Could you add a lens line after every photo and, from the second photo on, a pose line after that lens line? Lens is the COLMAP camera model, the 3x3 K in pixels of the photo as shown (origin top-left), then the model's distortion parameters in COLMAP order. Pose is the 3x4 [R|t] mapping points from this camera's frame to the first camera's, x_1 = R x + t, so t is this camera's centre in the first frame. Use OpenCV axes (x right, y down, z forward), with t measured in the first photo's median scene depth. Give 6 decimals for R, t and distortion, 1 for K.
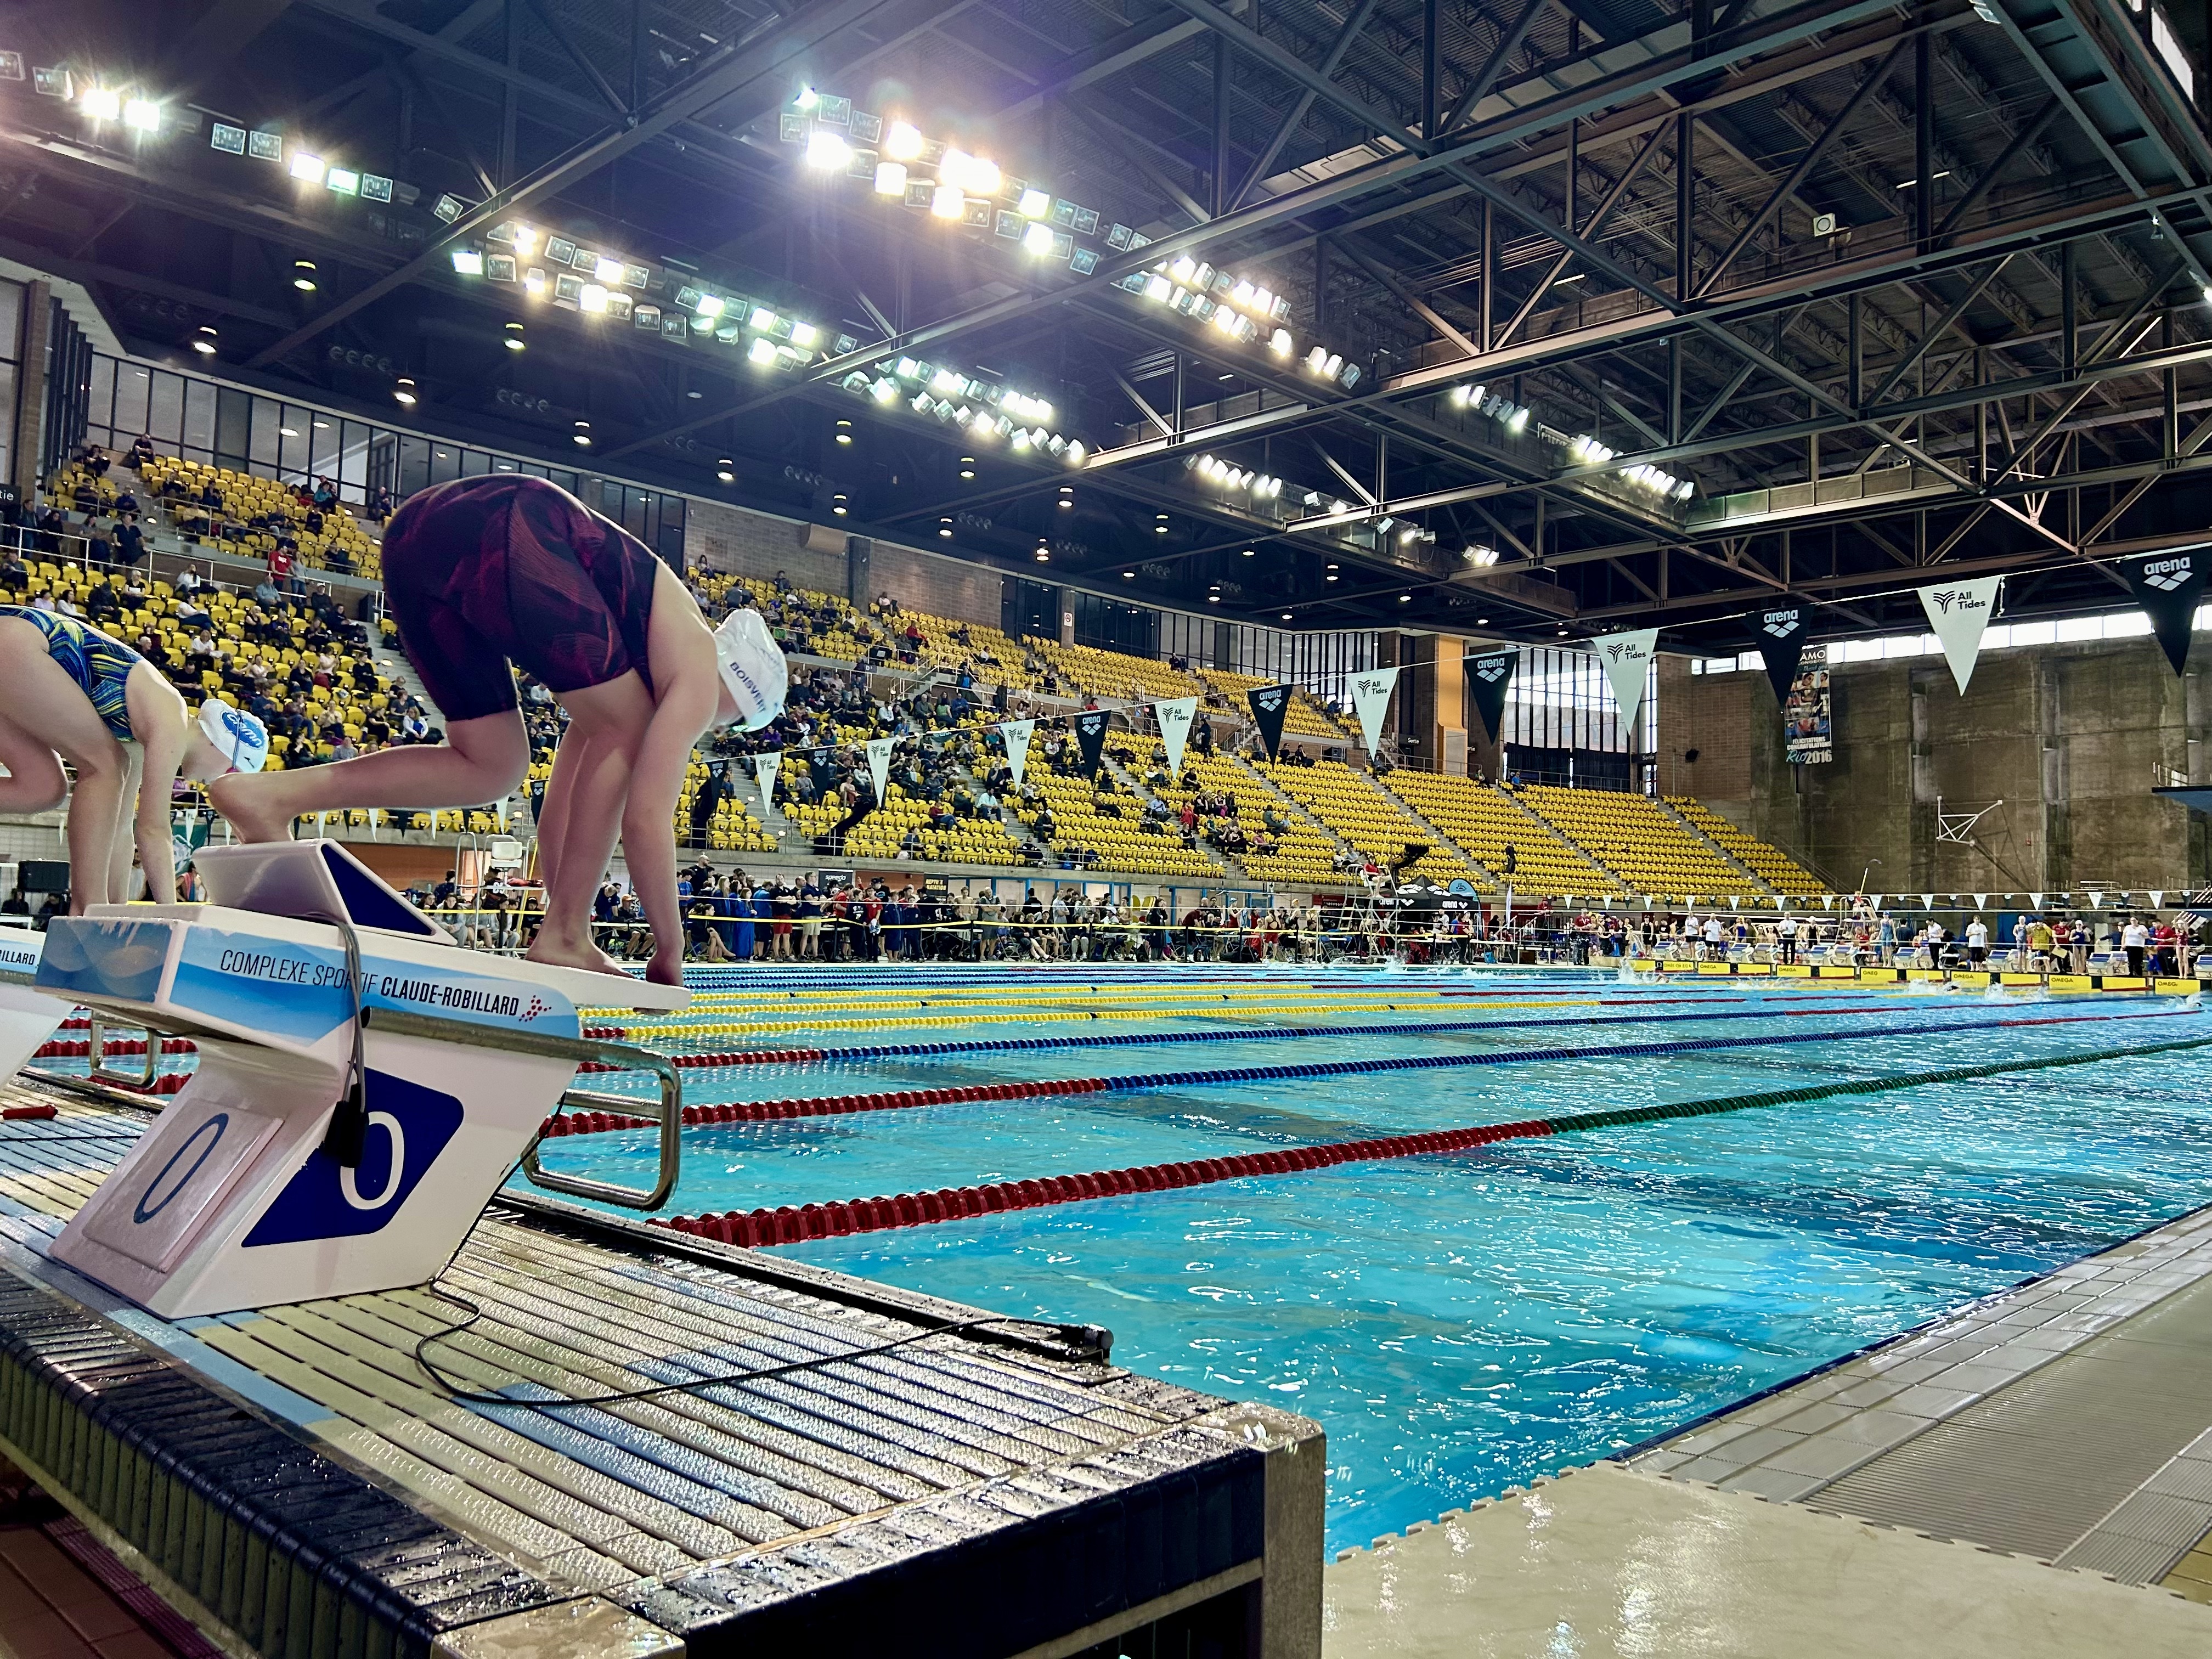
lens RADIAL K [[1687.1, 0, 1106.0], [0, 1687.1, 829.5], [0, 0, 1]] dist [0.003717, 0.004637]
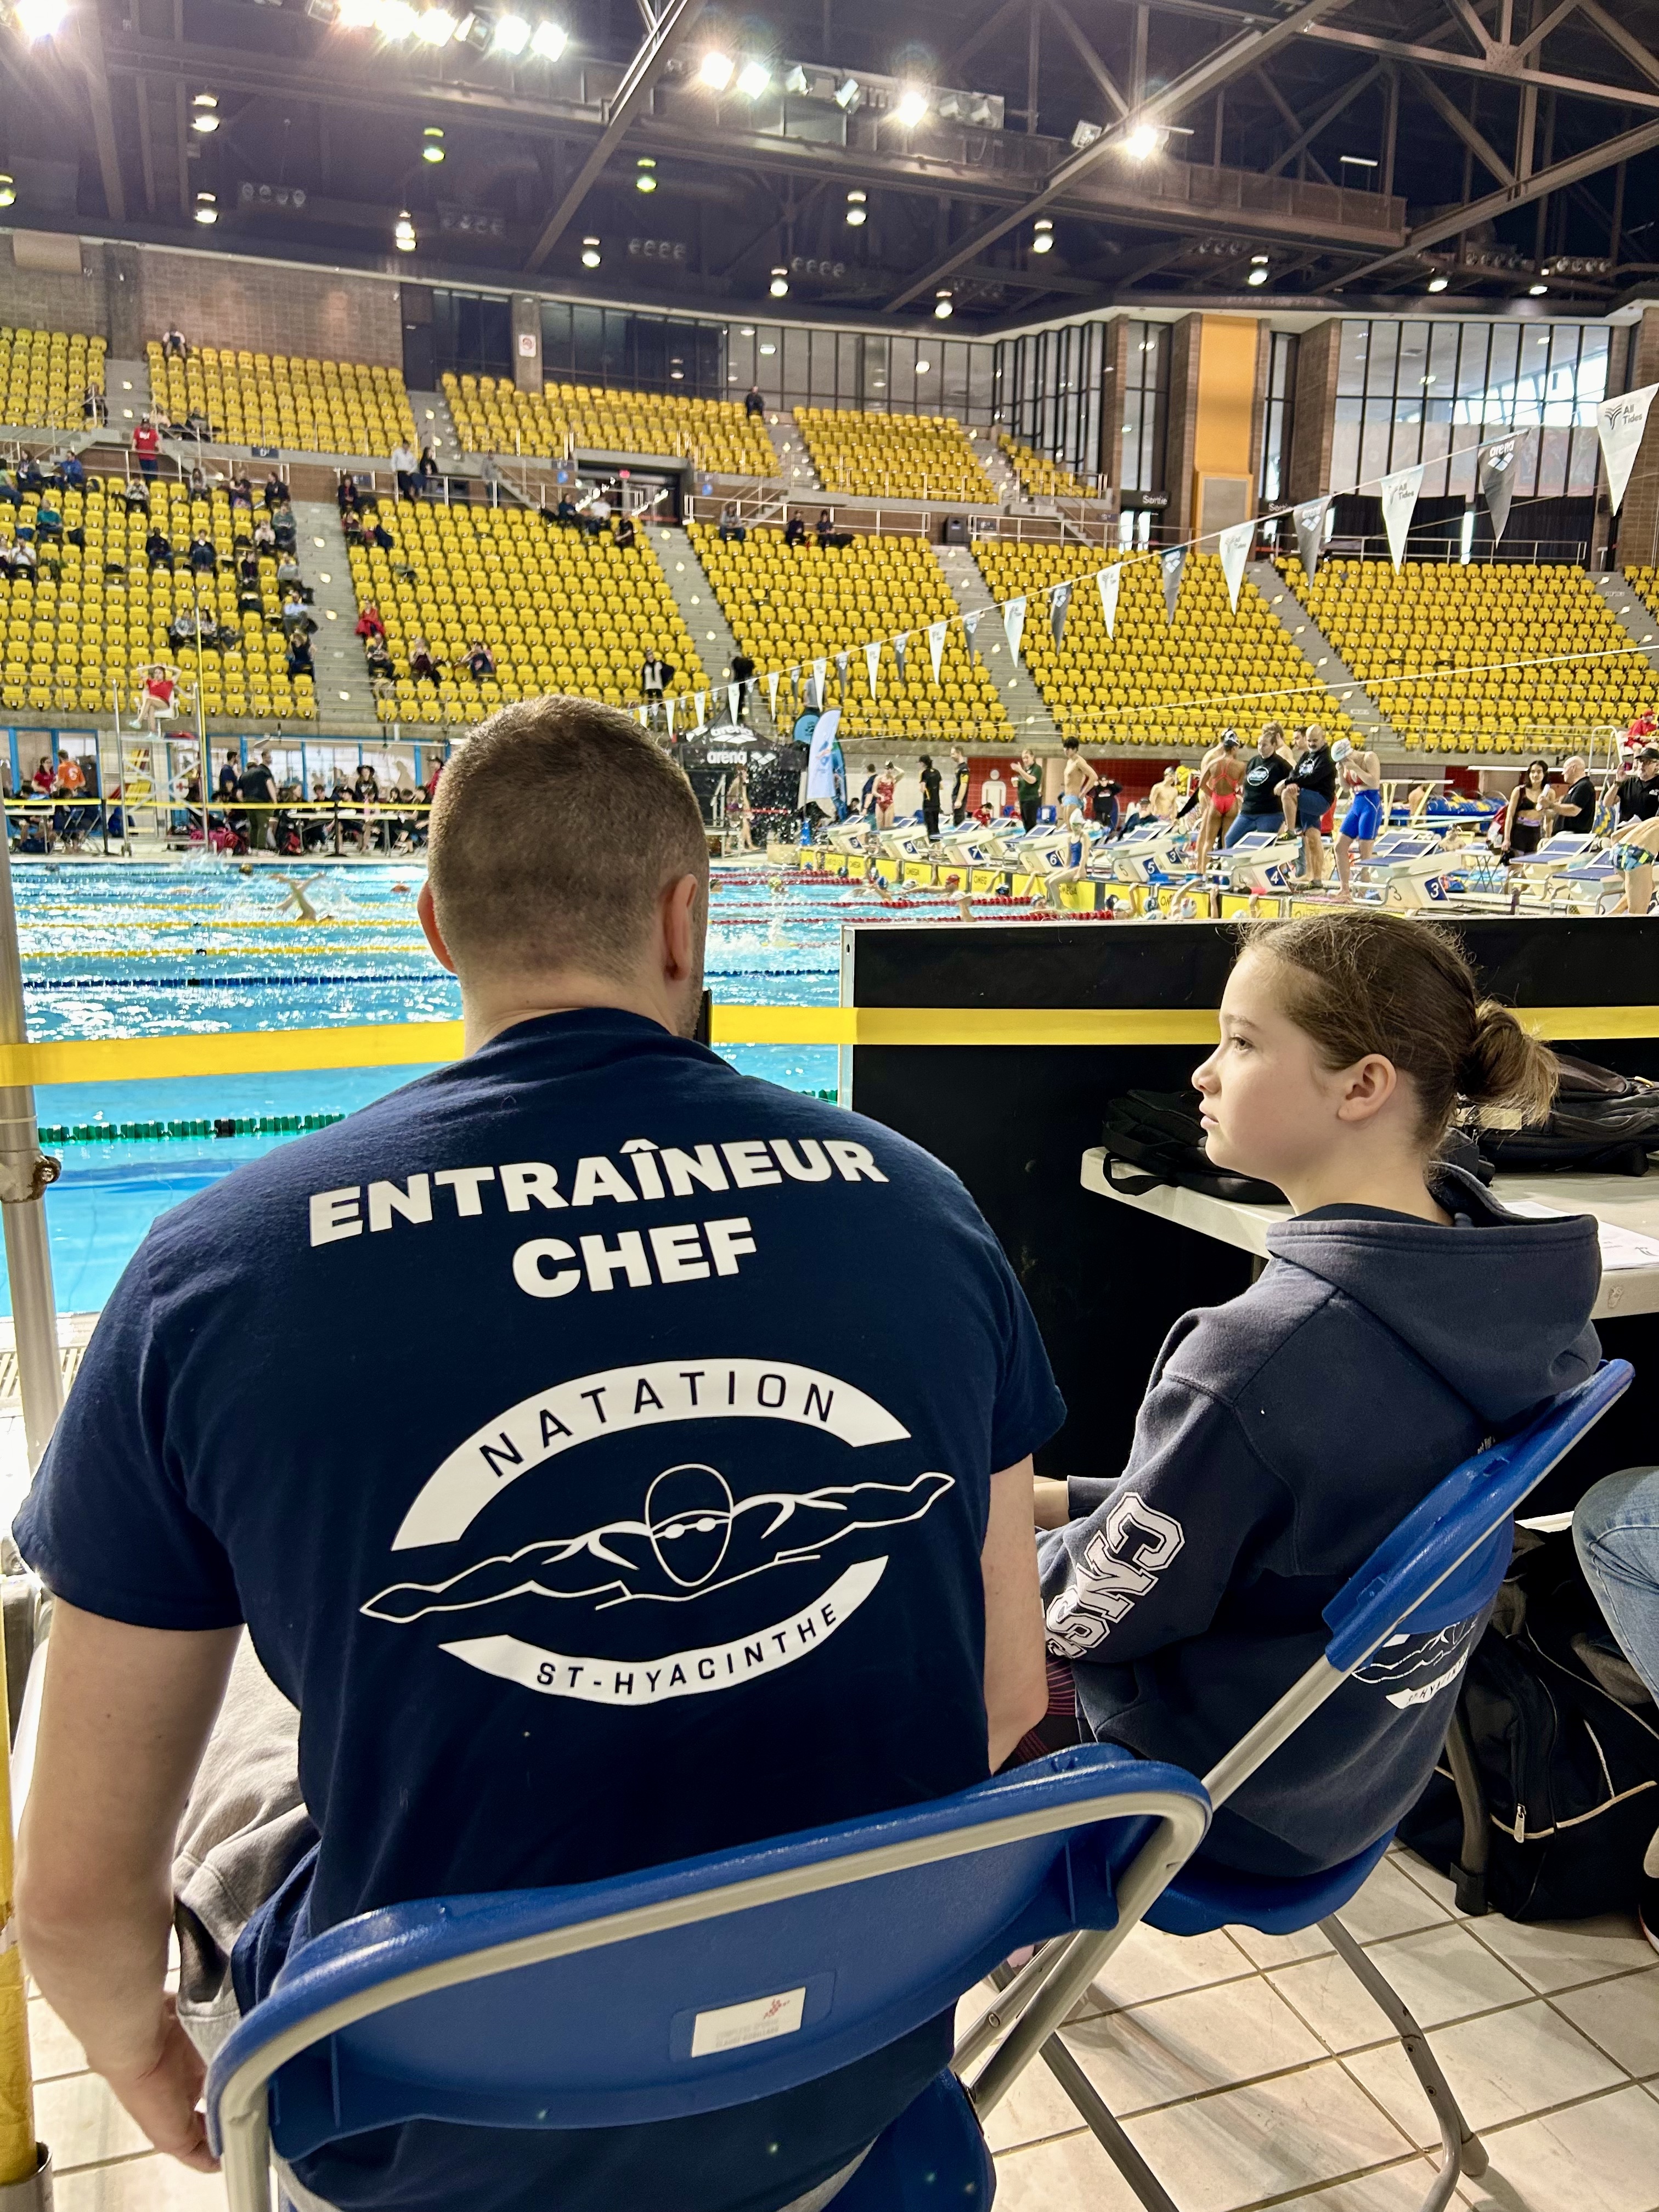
lens RADIAL K [[1687.1, 0, 829.5], [0, 1687.1, 1106.0], [0, 0, 1]] dist [0.003717, 0.004637]
pose [[0.901002, 0.073409, -0.427559, 0.378660], [0.029262, 0.973050, 0.228729, 0.021103], [0.432827, -0.218596, 0.874572, 0.363100]]
